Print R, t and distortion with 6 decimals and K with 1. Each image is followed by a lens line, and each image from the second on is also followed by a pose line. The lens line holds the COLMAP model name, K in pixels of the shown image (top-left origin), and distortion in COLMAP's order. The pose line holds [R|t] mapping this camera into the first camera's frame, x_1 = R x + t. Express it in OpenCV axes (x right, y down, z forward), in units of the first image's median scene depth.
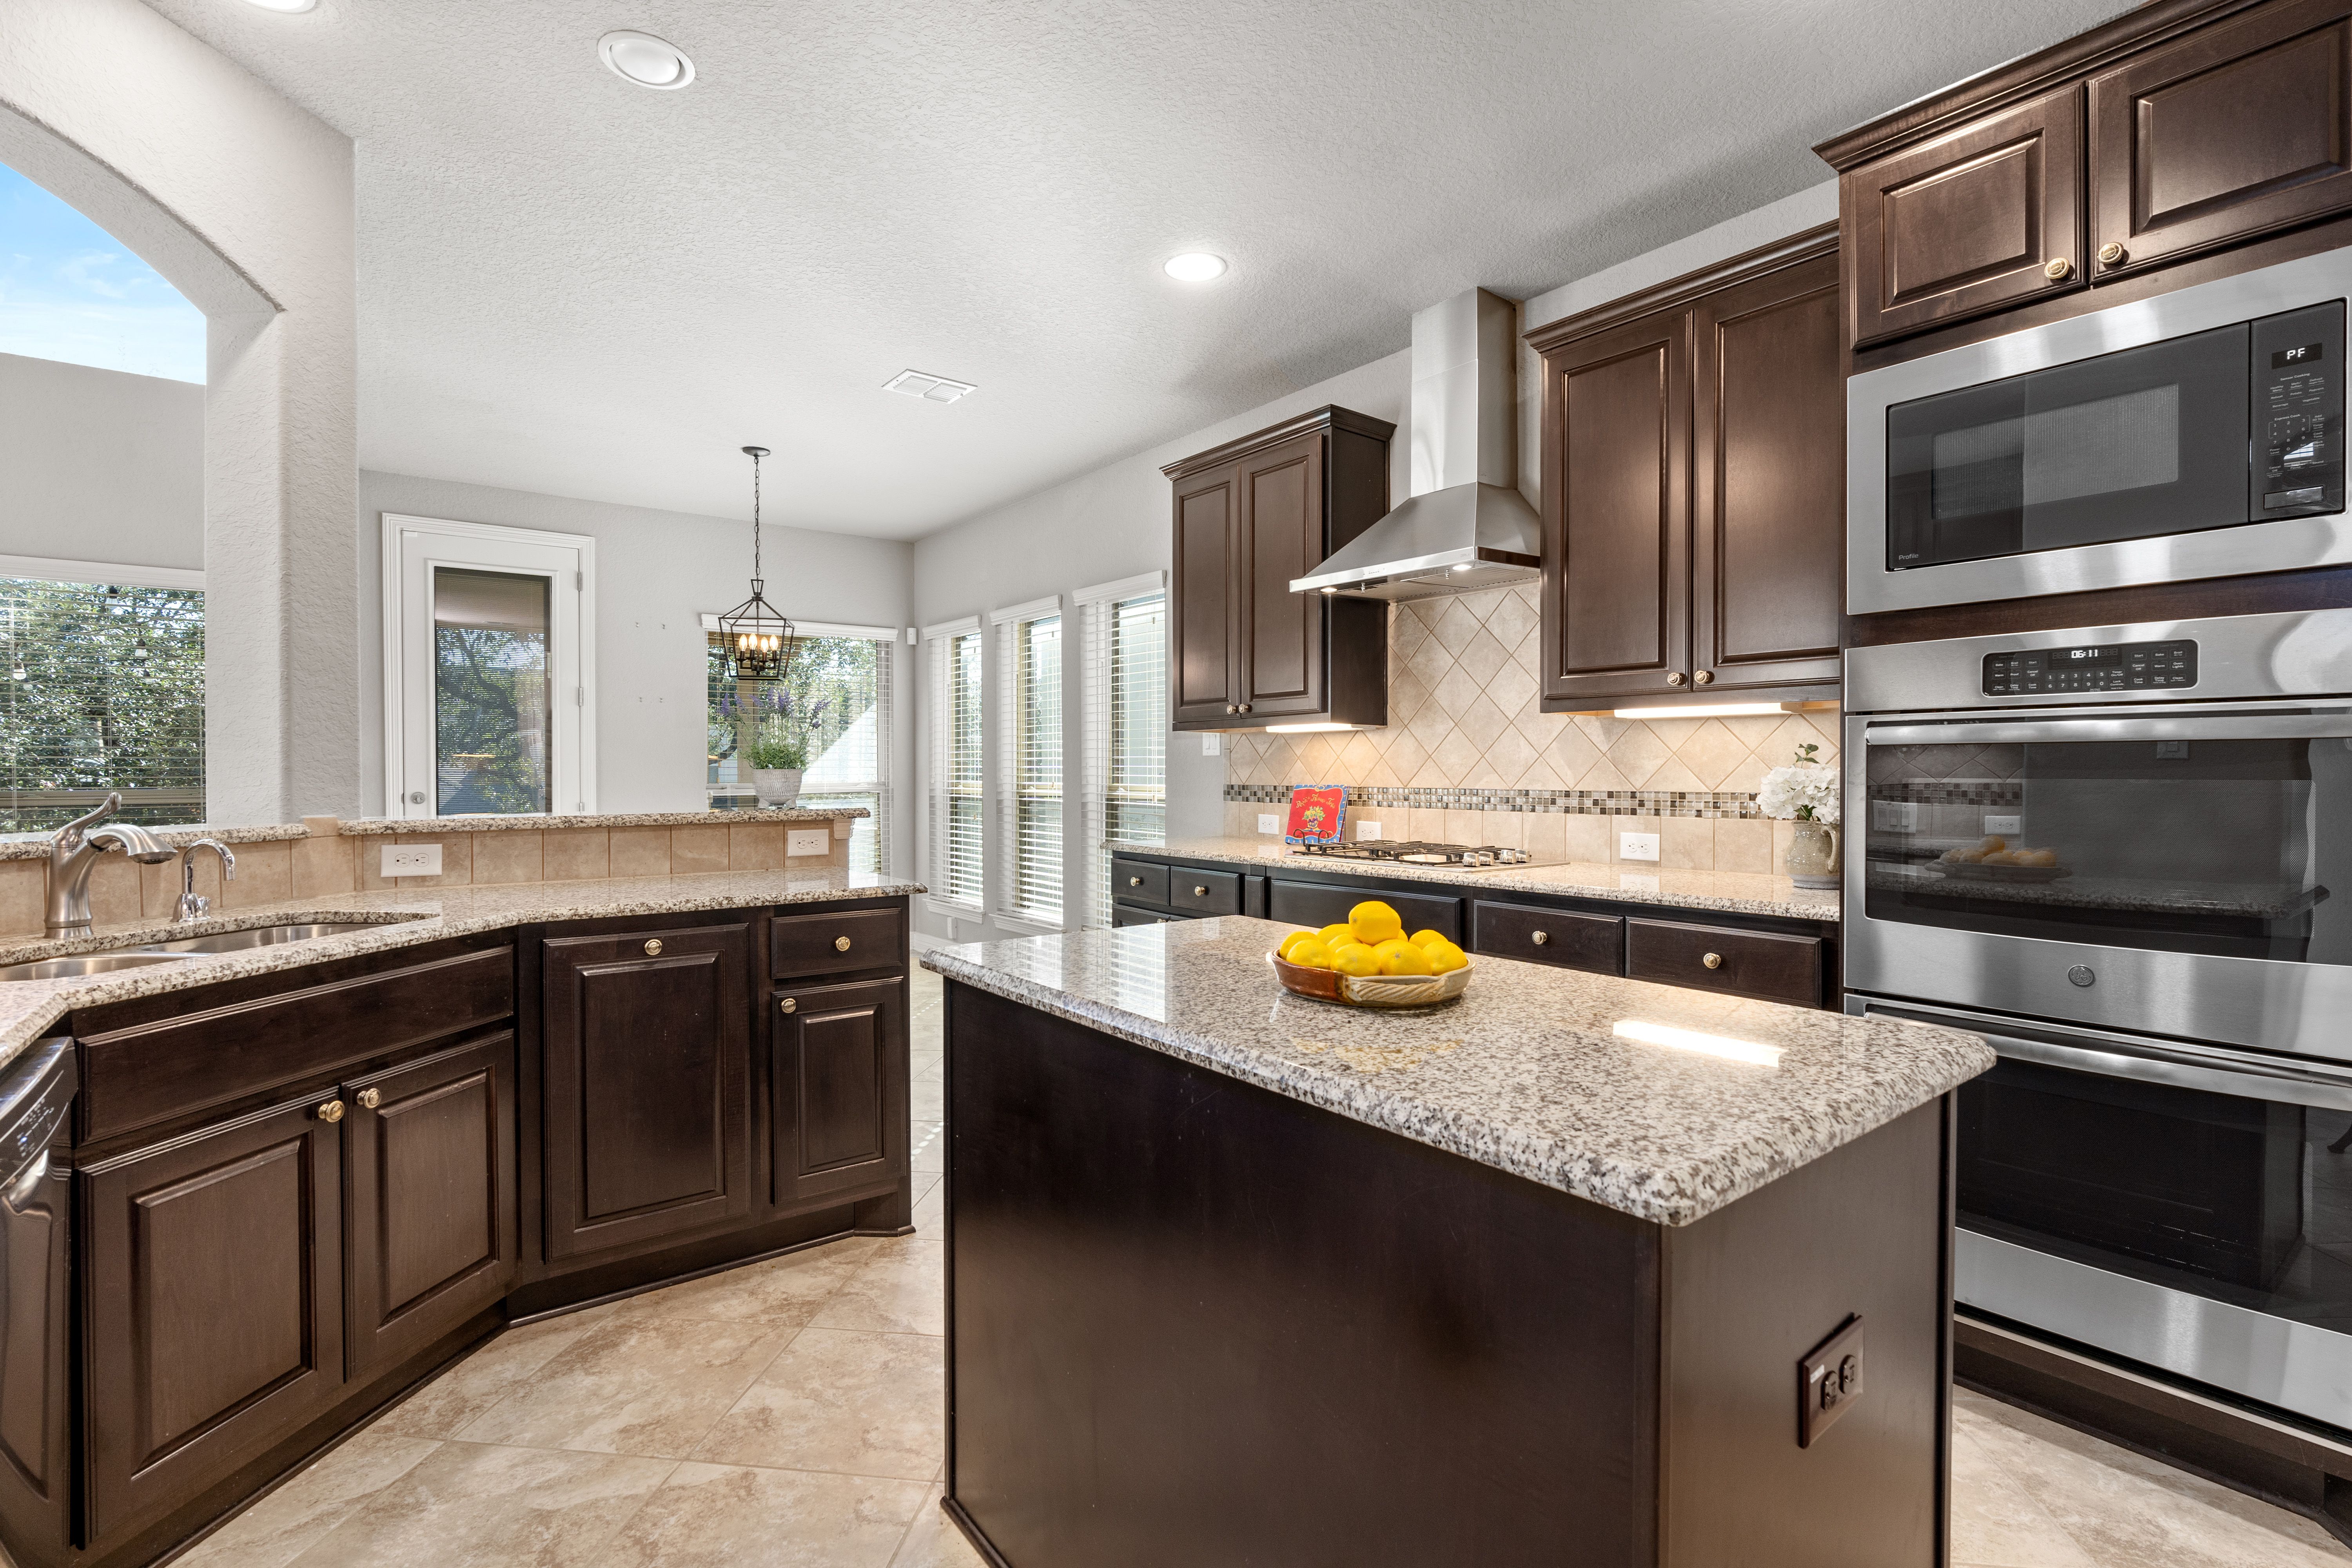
lens RADIAL K [[1077.9, 0, 1168.4], [0, 1077.9, 781.8], [0, 0, 1]] dist [-0.005721, 0.001599]
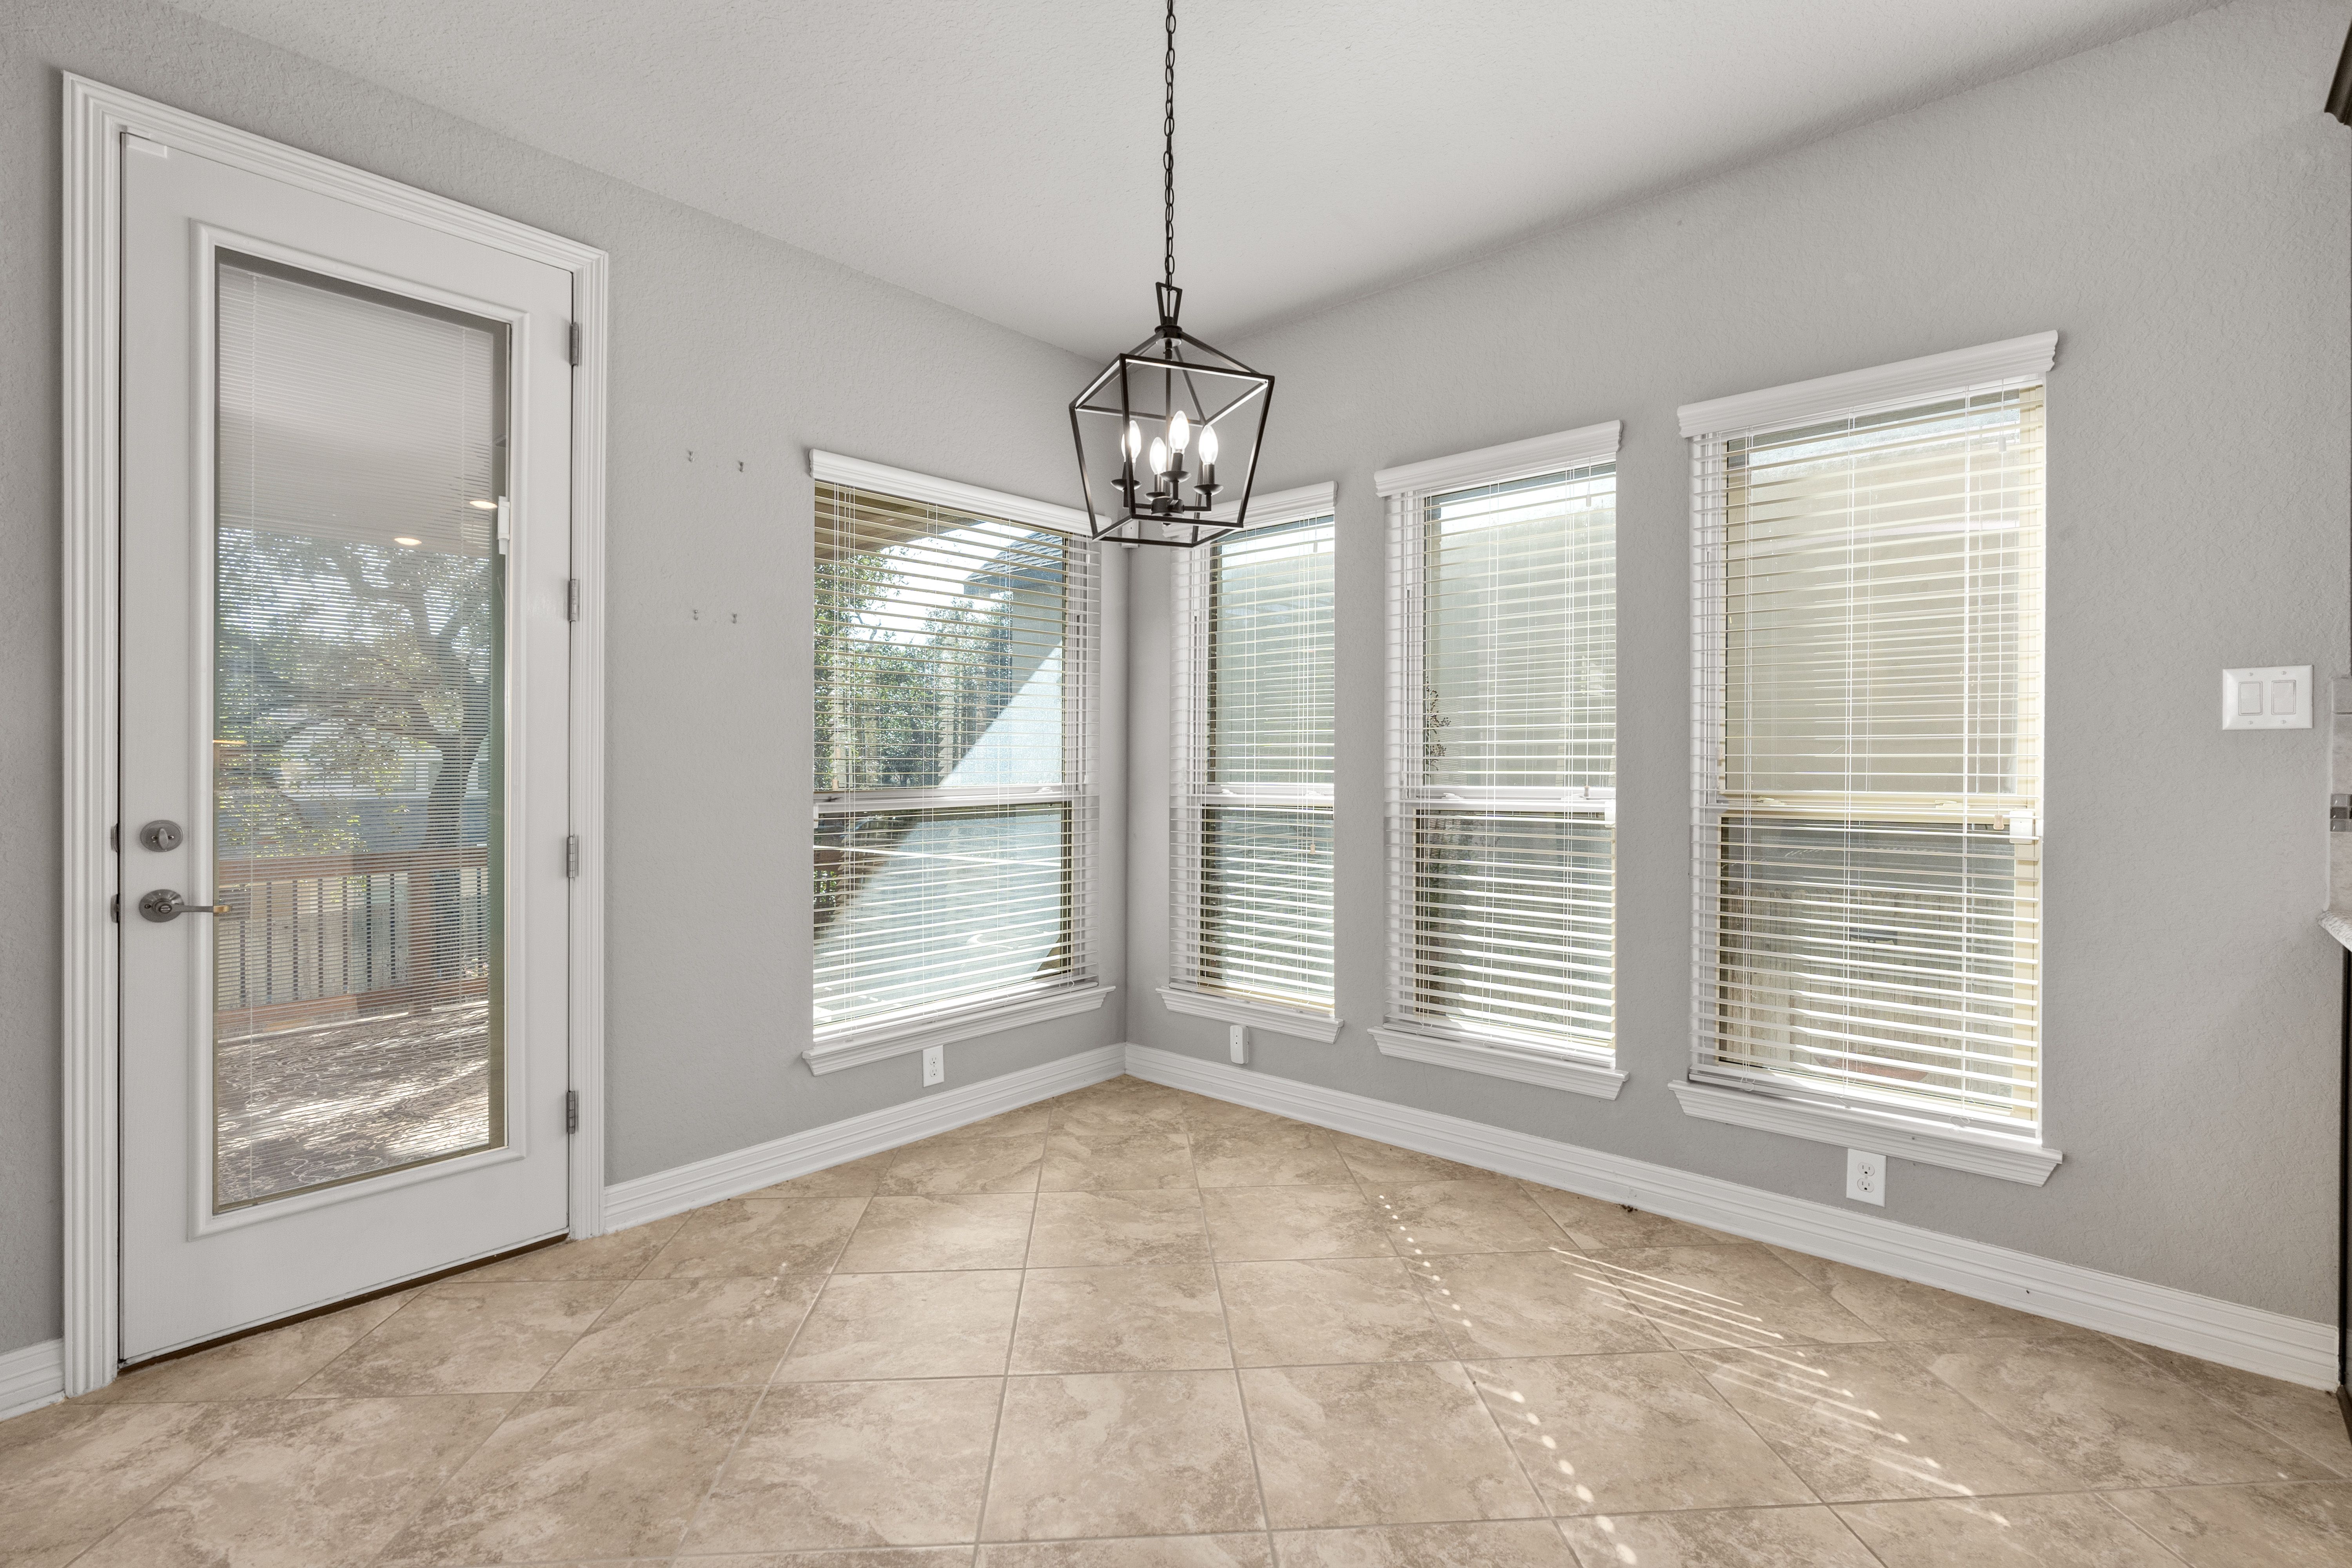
lens RADIAL K [[1077.9, 0, 1174.2], [0, 1077.9, 761.2], [0, 0, 1]] dist [-0.005721, 0.001599]
pose [[0.980167, -0.000780, 0.198170, -0.326197], [0.003526, 0.999903, -0.013508, -0.004457], [-0.198140, 0.013939, 0.980075, 0.429100]]
